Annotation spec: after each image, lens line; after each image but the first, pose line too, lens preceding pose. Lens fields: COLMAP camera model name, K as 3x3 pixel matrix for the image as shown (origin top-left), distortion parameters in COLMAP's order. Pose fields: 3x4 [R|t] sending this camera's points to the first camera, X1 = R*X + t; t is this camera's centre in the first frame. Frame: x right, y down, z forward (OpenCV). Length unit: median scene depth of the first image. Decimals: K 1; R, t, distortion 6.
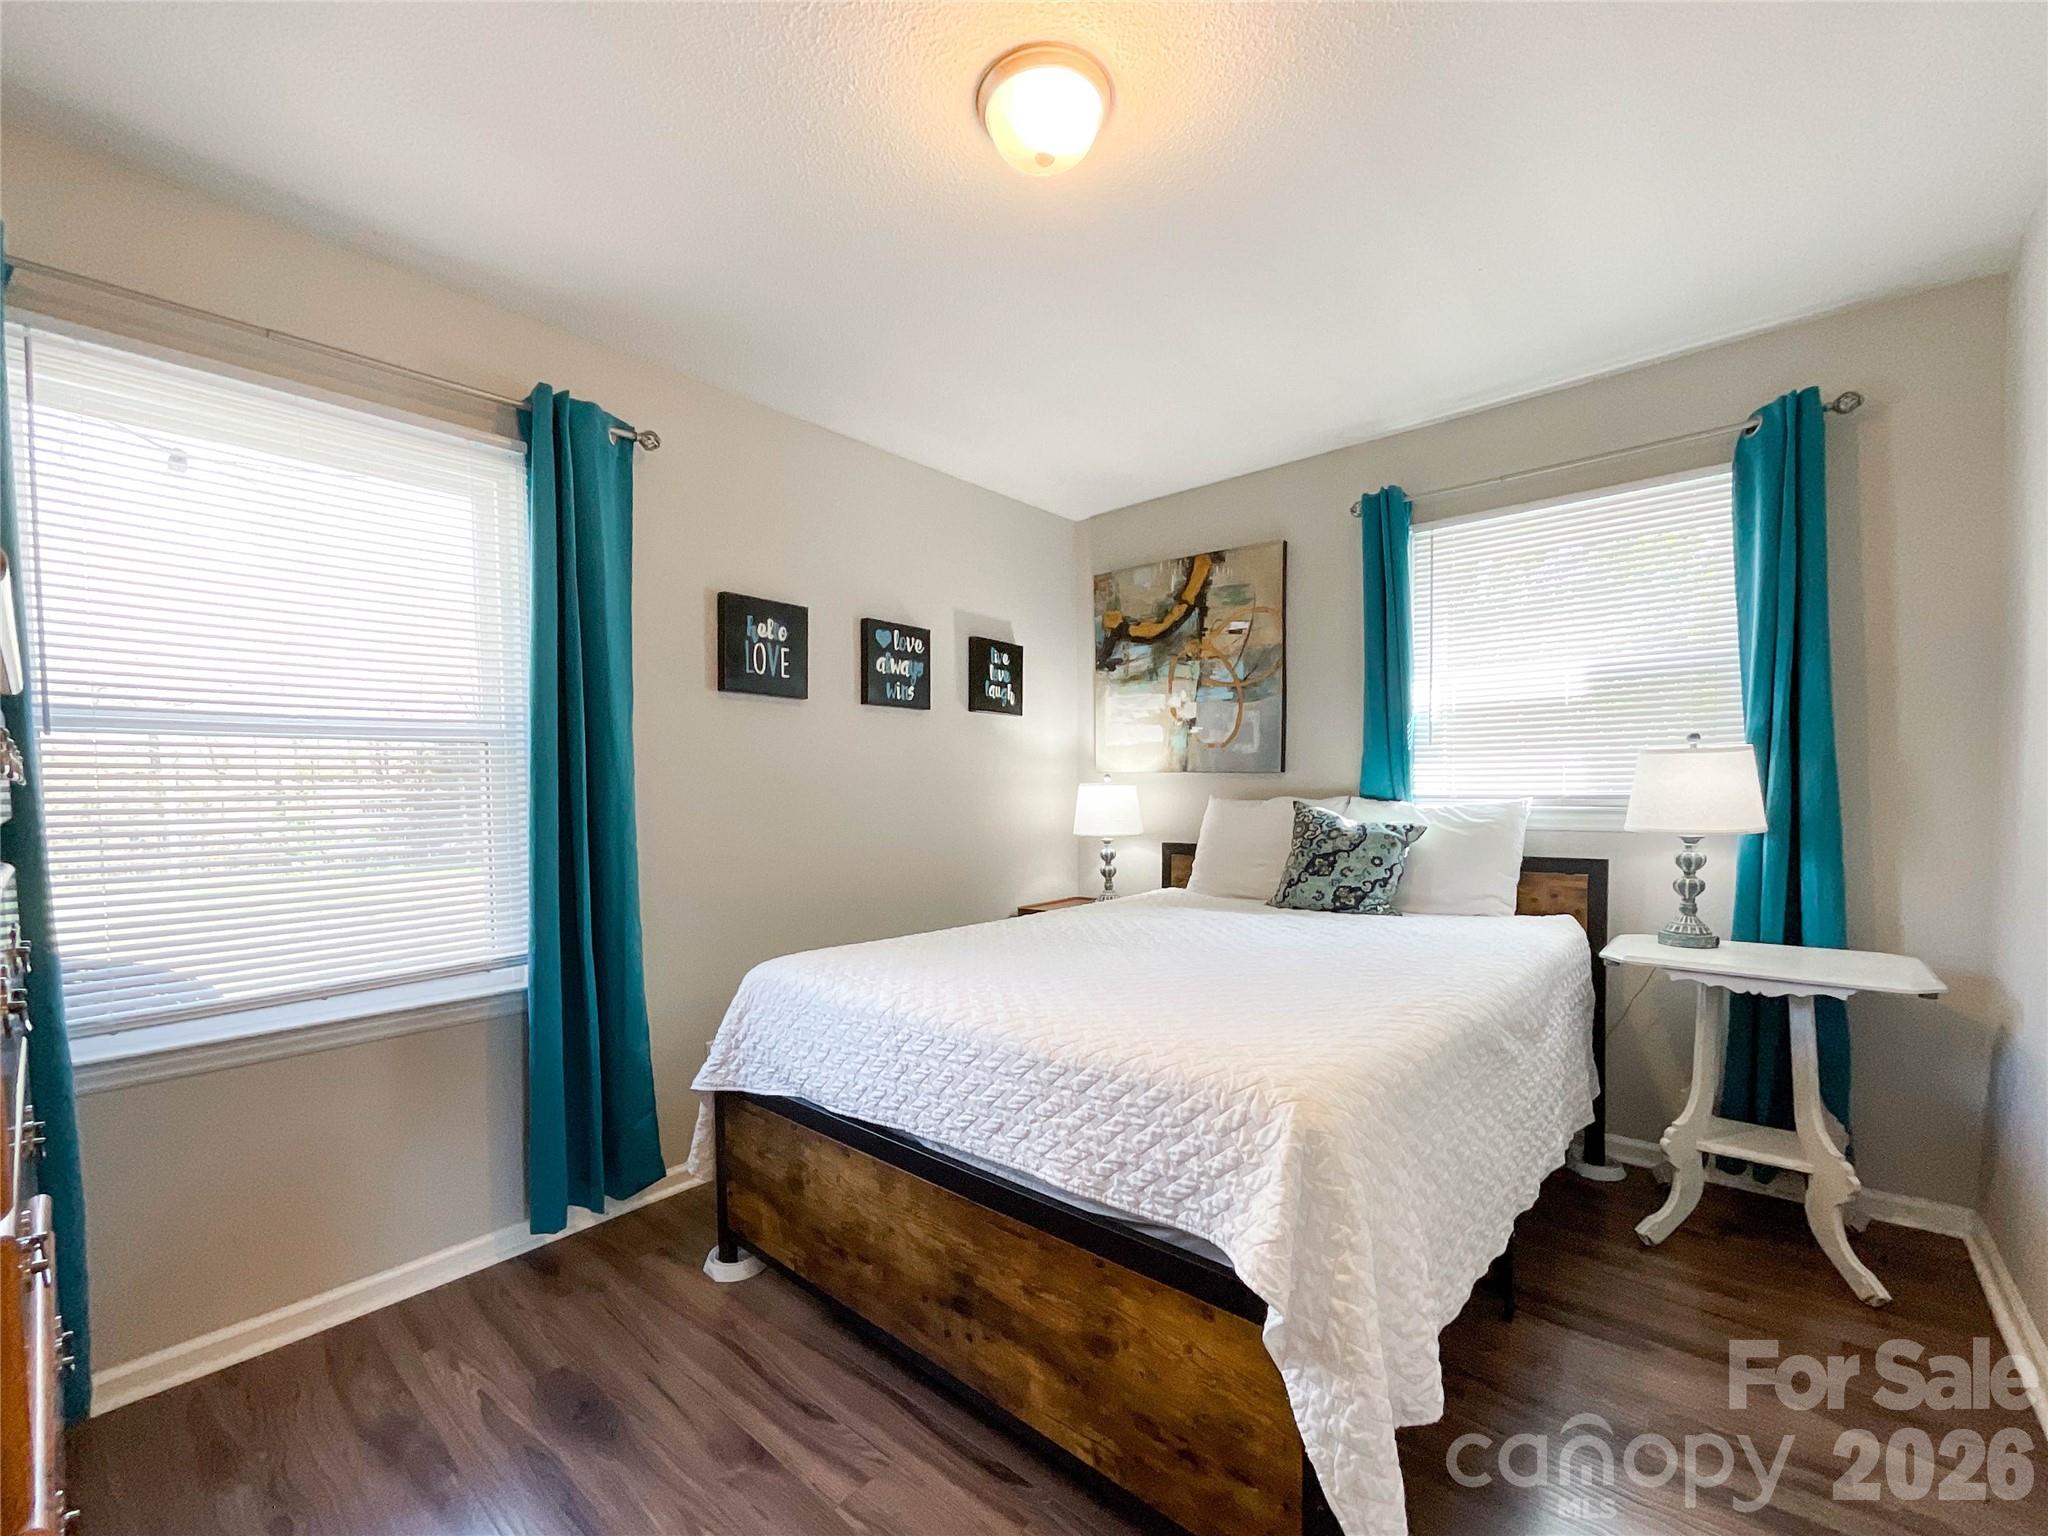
lens RADIAL K [[865.3, 0, 1014.9], [0, 865.3, 821.6], [0, 0, 1]] dist [0.001257, -0.000124]
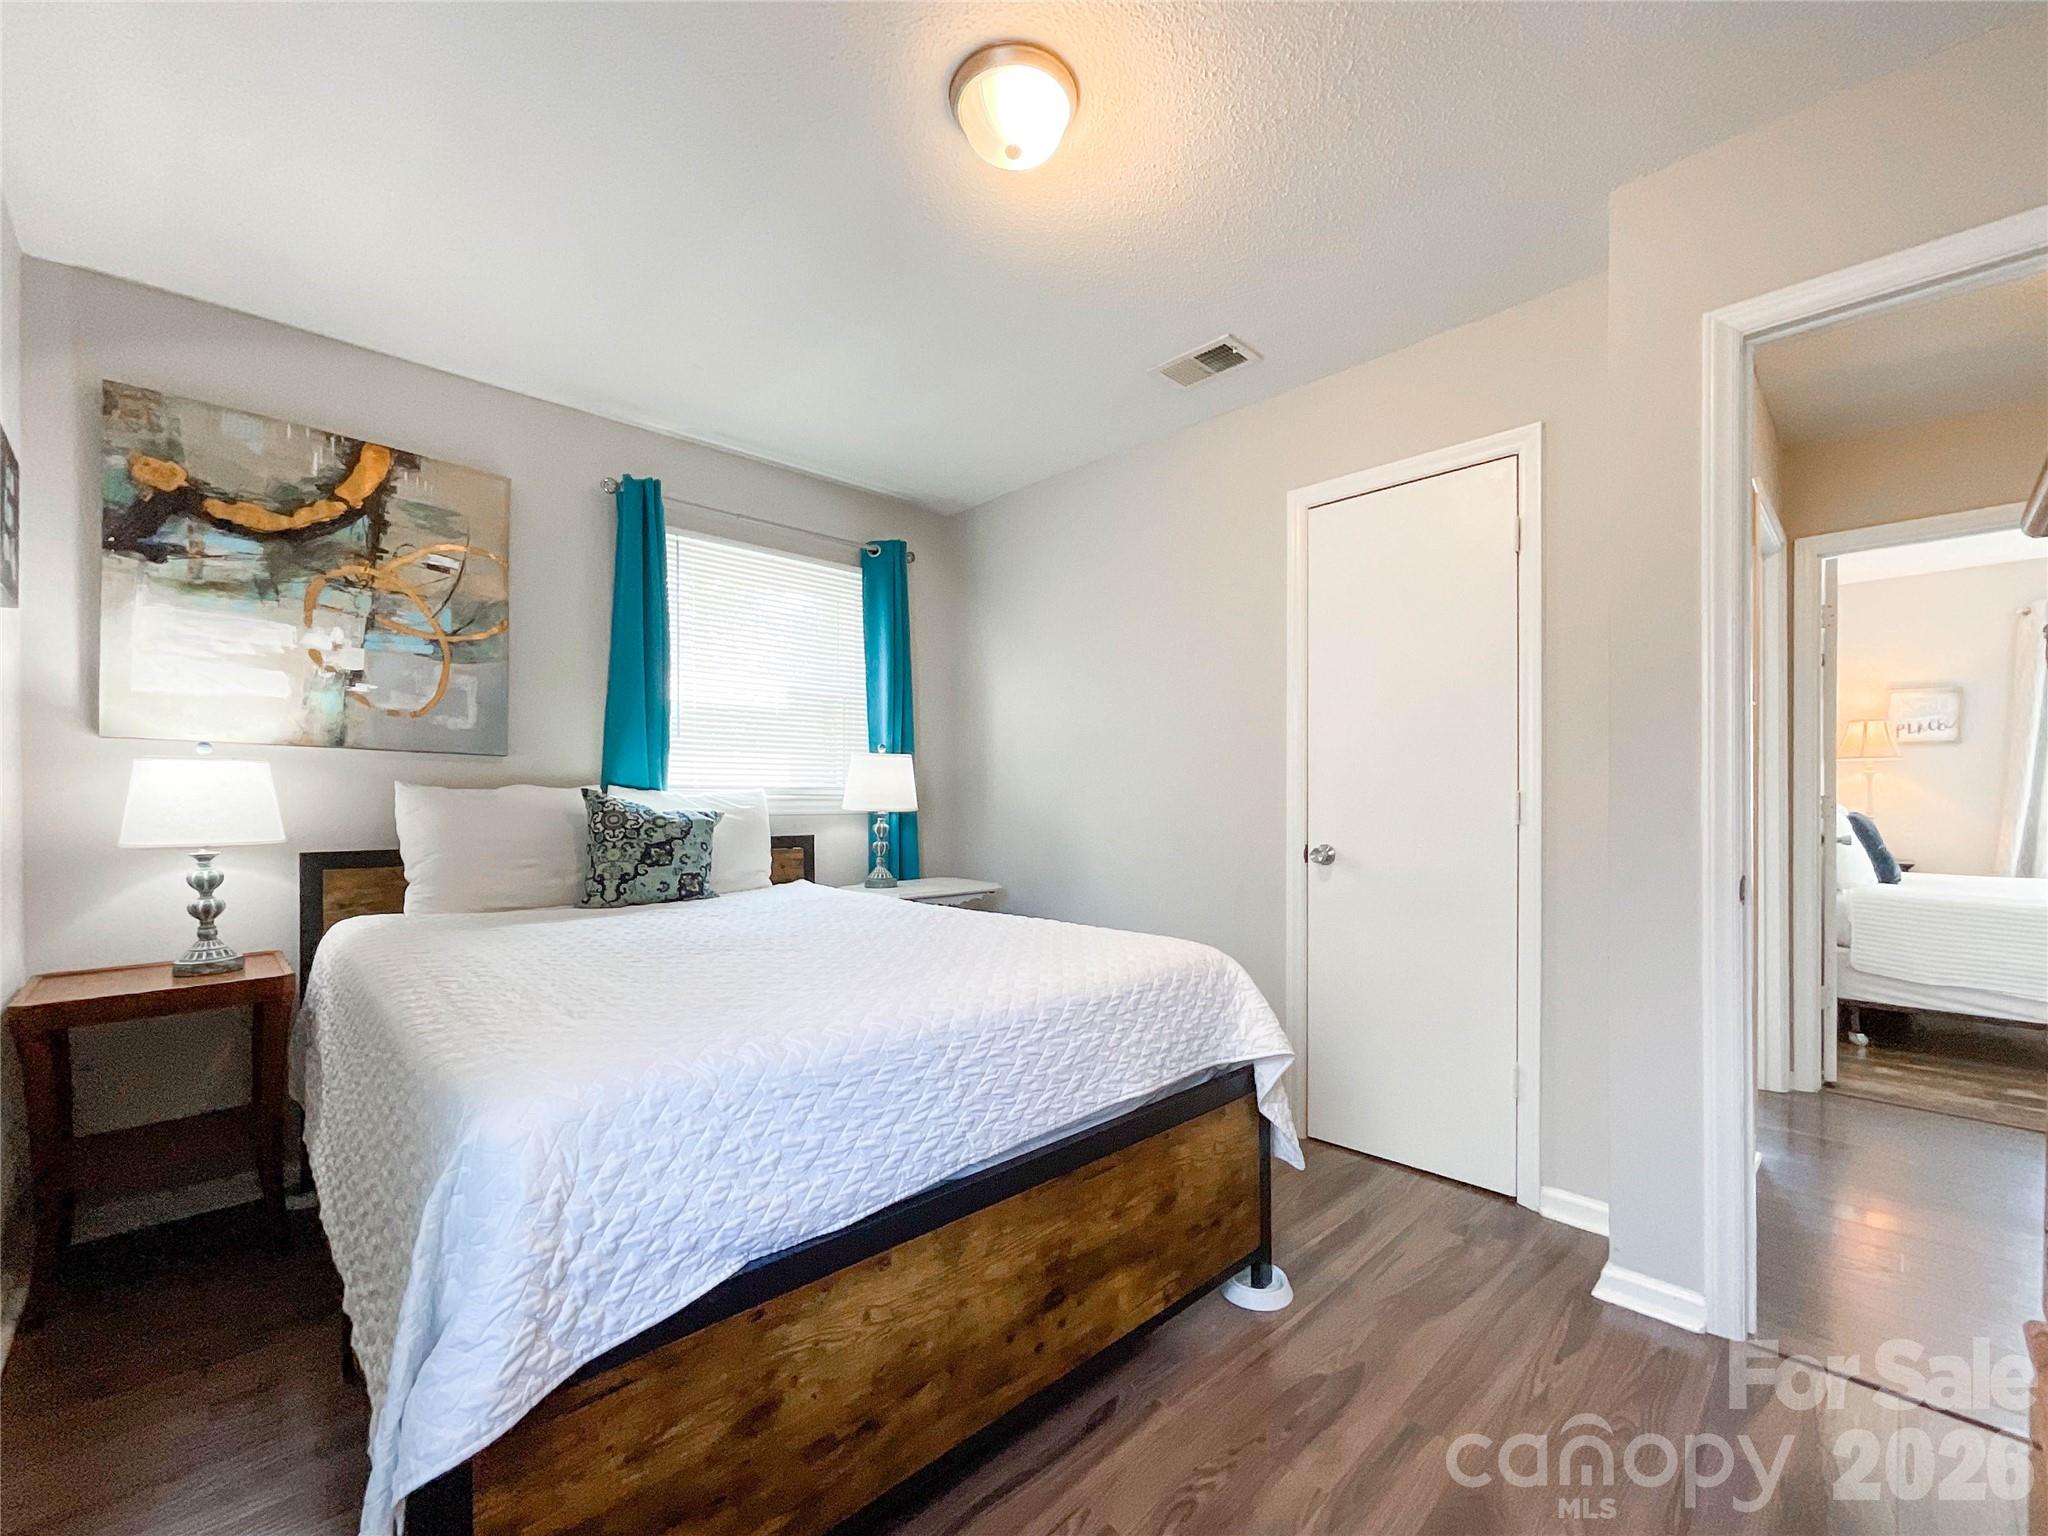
lens RADIAL K [[860.1, 0, 1022.6], [0, 860.1, 799.1], [0, 0, 1]] dist [0.012098, 0.000204]
pose [[0.084416, 0.008340, 0.996396, -0.457911], [0.037131, 0.999244, -0.011510, 0.012081], [-0.995739, 0.037968, 0.084043, 0.426004]]
